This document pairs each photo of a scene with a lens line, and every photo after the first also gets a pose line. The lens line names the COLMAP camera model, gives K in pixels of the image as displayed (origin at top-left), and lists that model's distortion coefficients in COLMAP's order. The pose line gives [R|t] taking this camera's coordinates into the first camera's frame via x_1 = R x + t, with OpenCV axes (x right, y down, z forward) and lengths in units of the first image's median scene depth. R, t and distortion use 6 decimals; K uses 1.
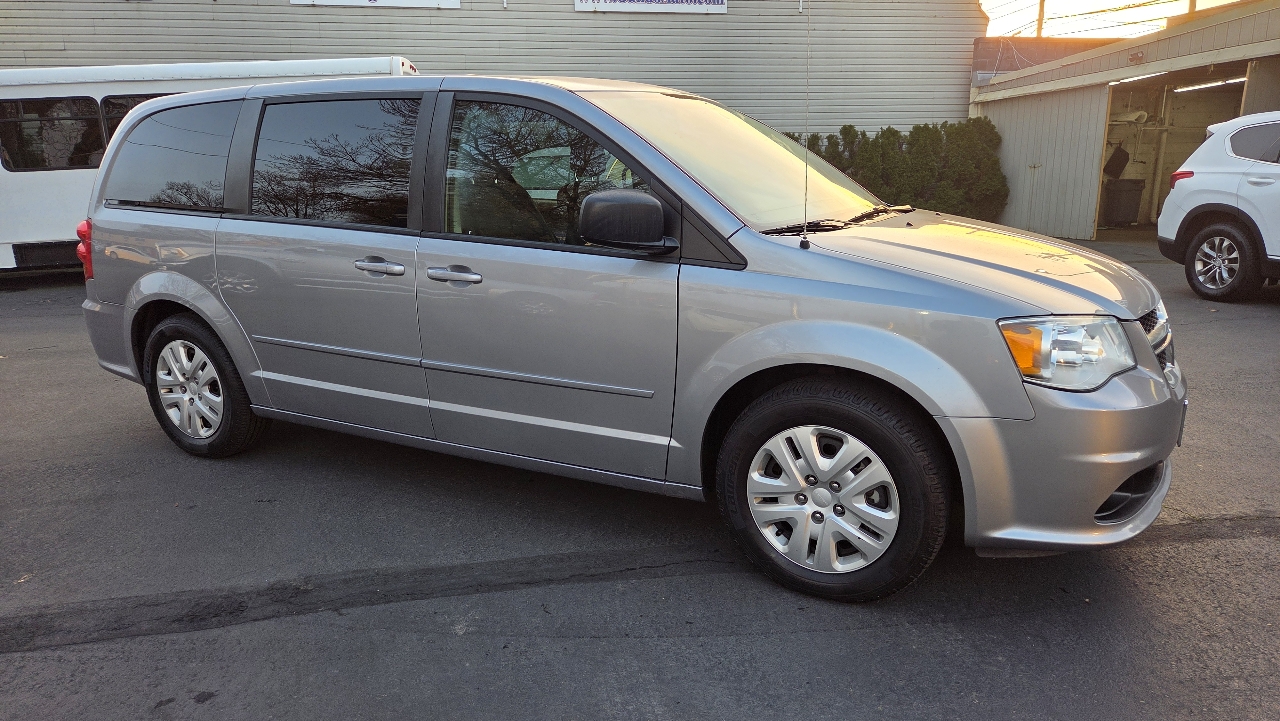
lens RADIAL K [[860.0, 0, 623.1], [0, 860.0, 375.1], [0, 0, 1]] dist [0.062116, -0.054423]
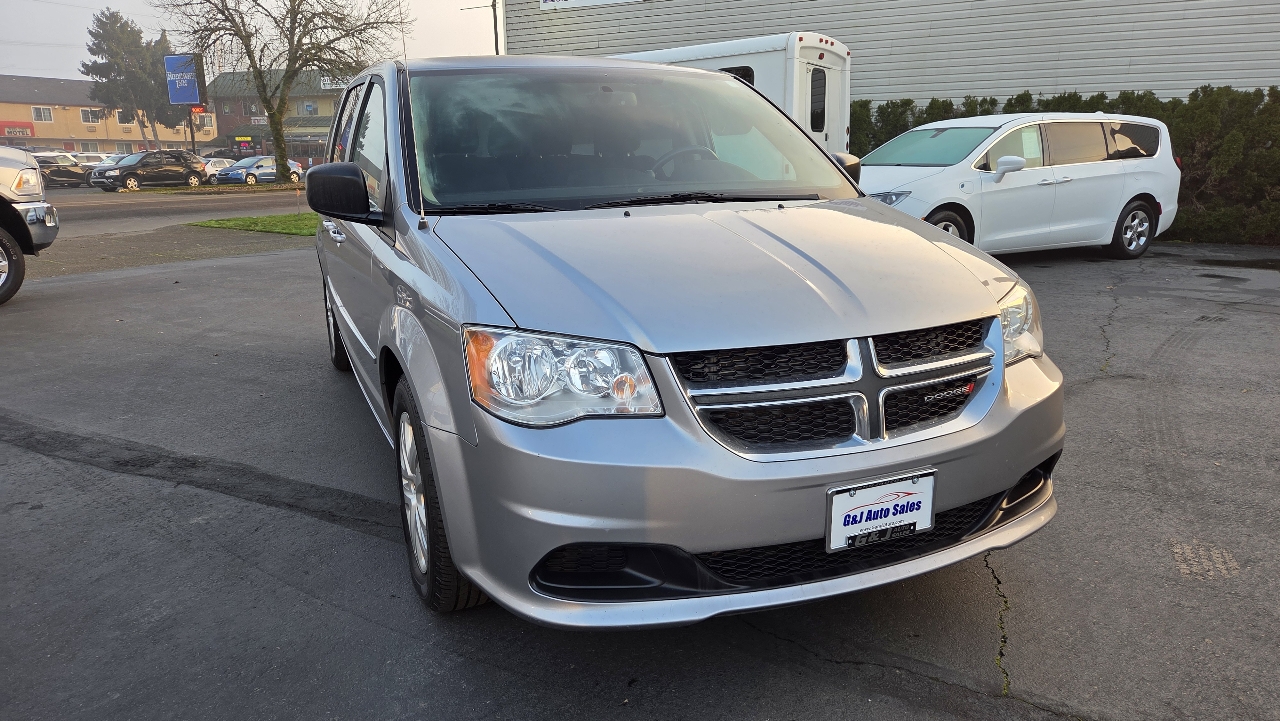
lens RADIAL K [[860.0, 0, 623.1], [0, 860.0, 375.1], [0, 0, 1]] dist [0.062116, -0.054423]
pose [[0.779331, 0.167591, -0.603785, 0.958967], [-0.150488, 0.985428, 0.079280, -0.094293], [0.608273, 0.029077, 0.793195, 0.365293]]
